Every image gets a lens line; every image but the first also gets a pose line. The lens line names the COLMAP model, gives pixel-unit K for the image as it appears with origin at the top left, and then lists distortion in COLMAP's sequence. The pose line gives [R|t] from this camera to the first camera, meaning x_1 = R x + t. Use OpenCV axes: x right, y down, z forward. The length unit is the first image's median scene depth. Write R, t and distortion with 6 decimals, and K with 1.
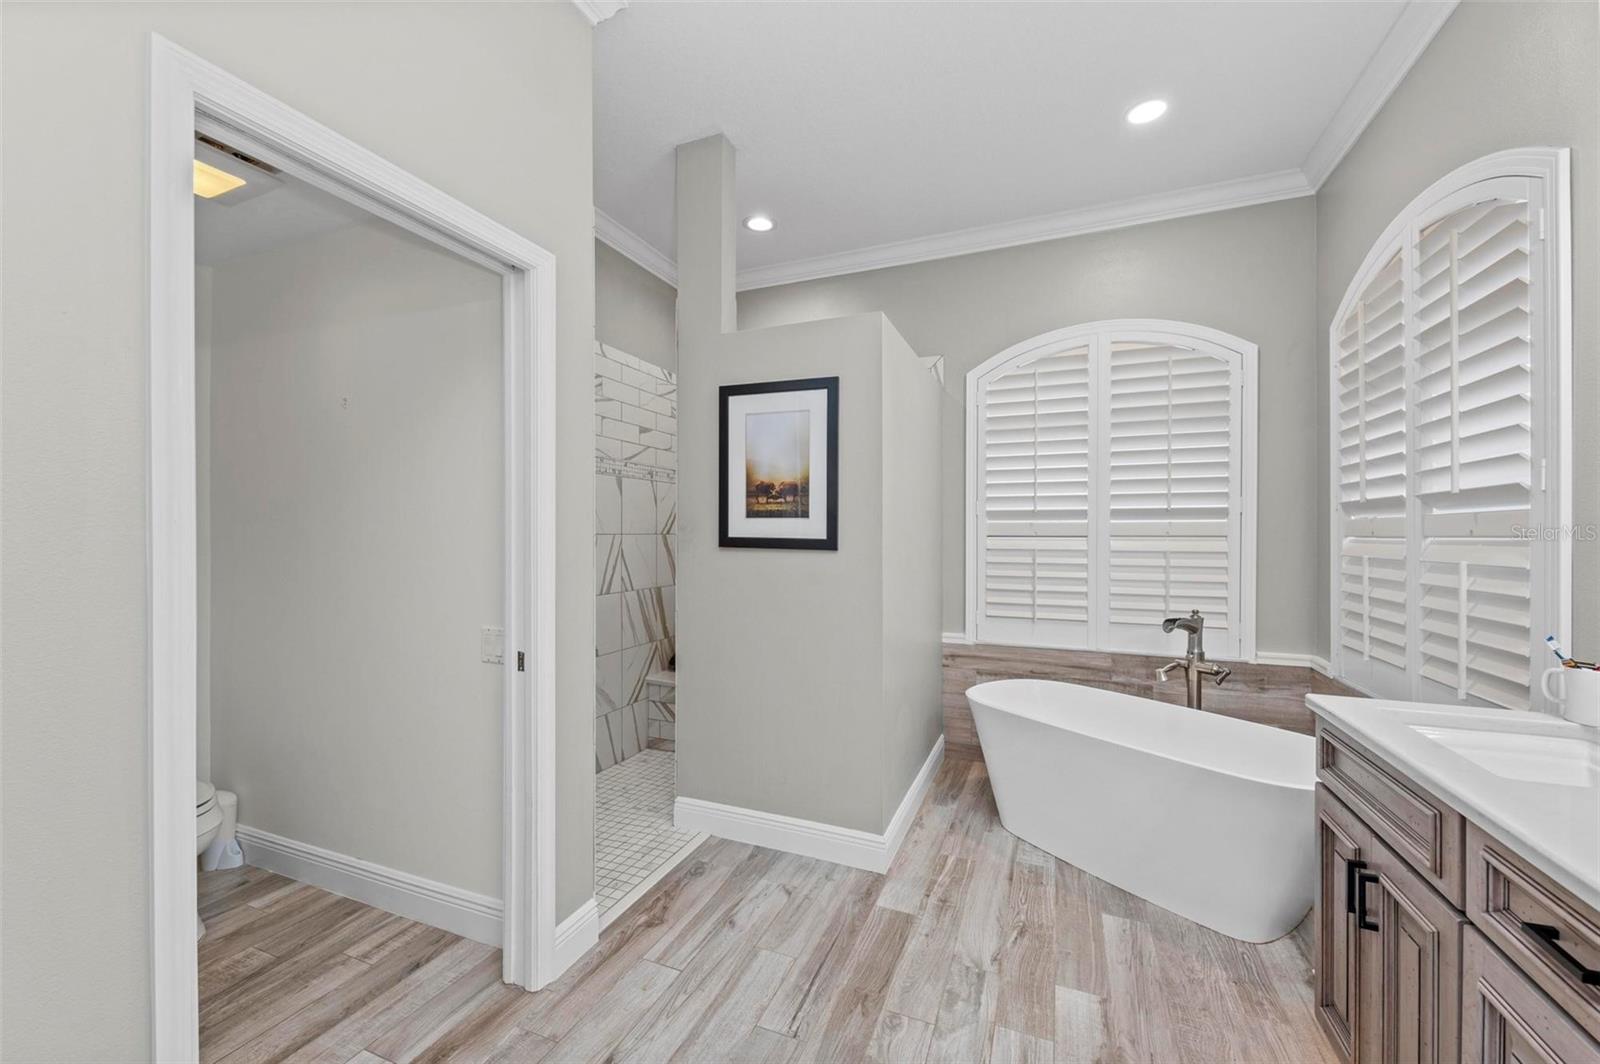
lens RADIAL K [[619.3, 0, 800.0], [0, 619.3, 532.0], [0, 0, 1]] dist [0.016719, -0.009612]
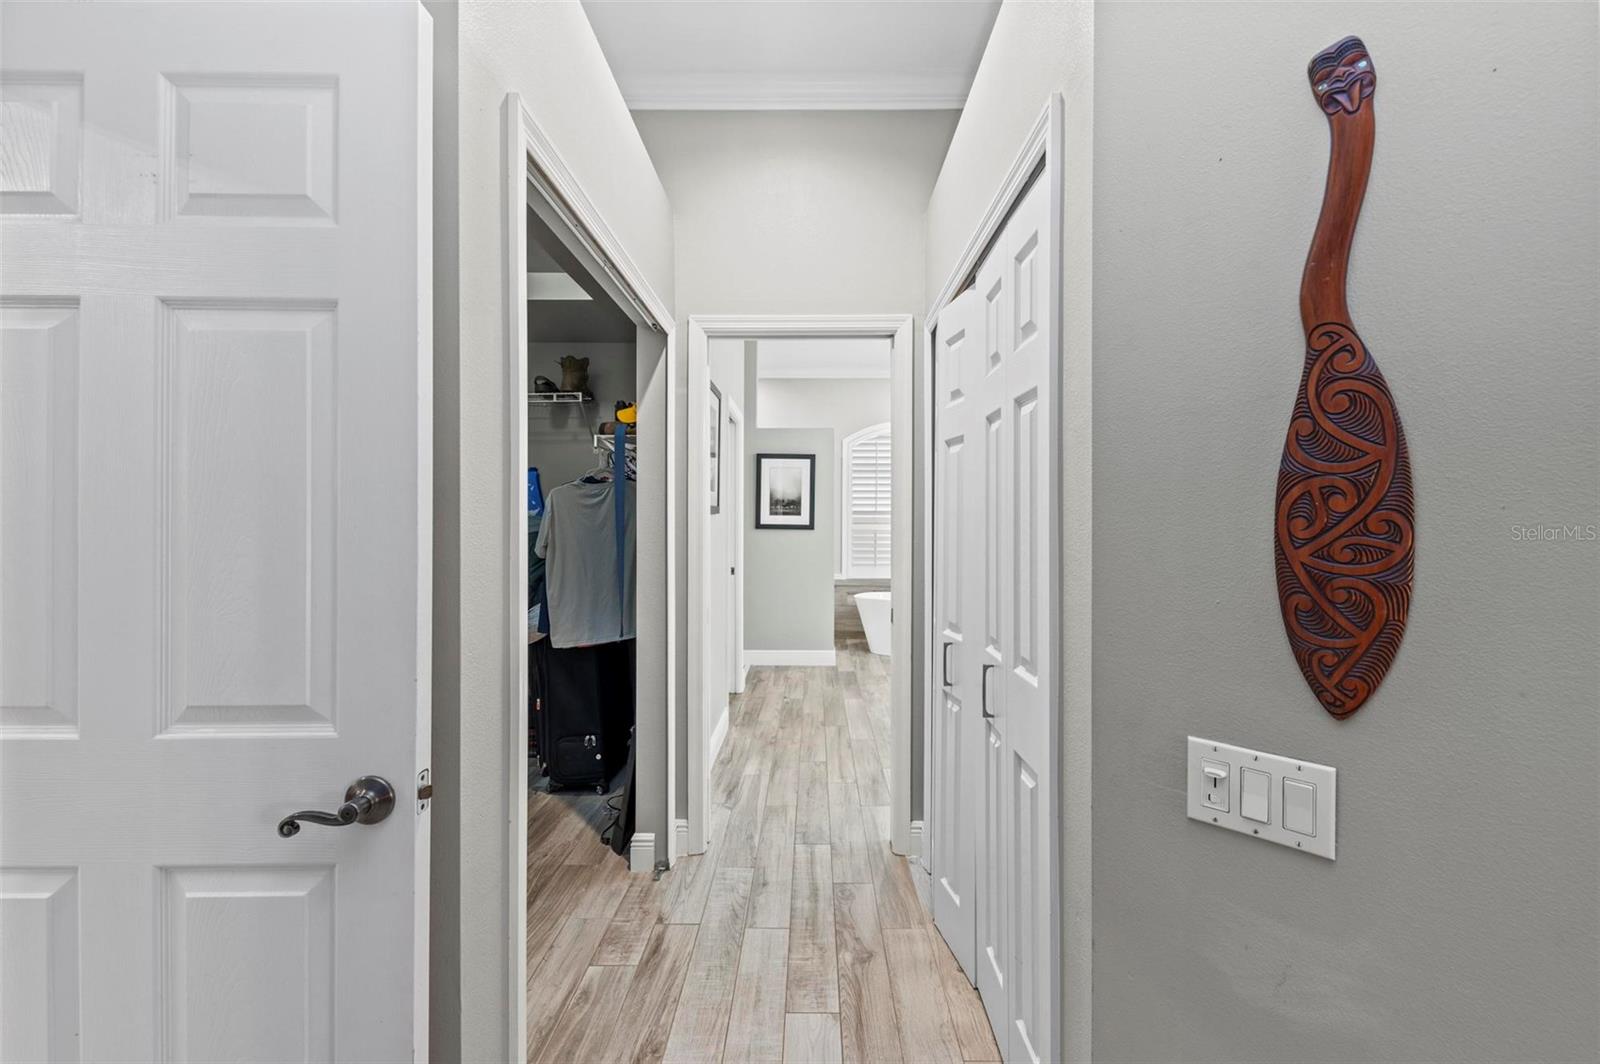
lens RADIAL K [[646.7, 0, 805.5], [0, 646.7, 520.5], [0, 0, 1]] dist [0.000254, -0.000055]
pose [[0.927229, 0.002811, 0.374485, -0.835686], [-0.003022, 0.999995, -0.000024, -0.004556], [-0.374484, -0.001110, 0.927233, -1.162844]]
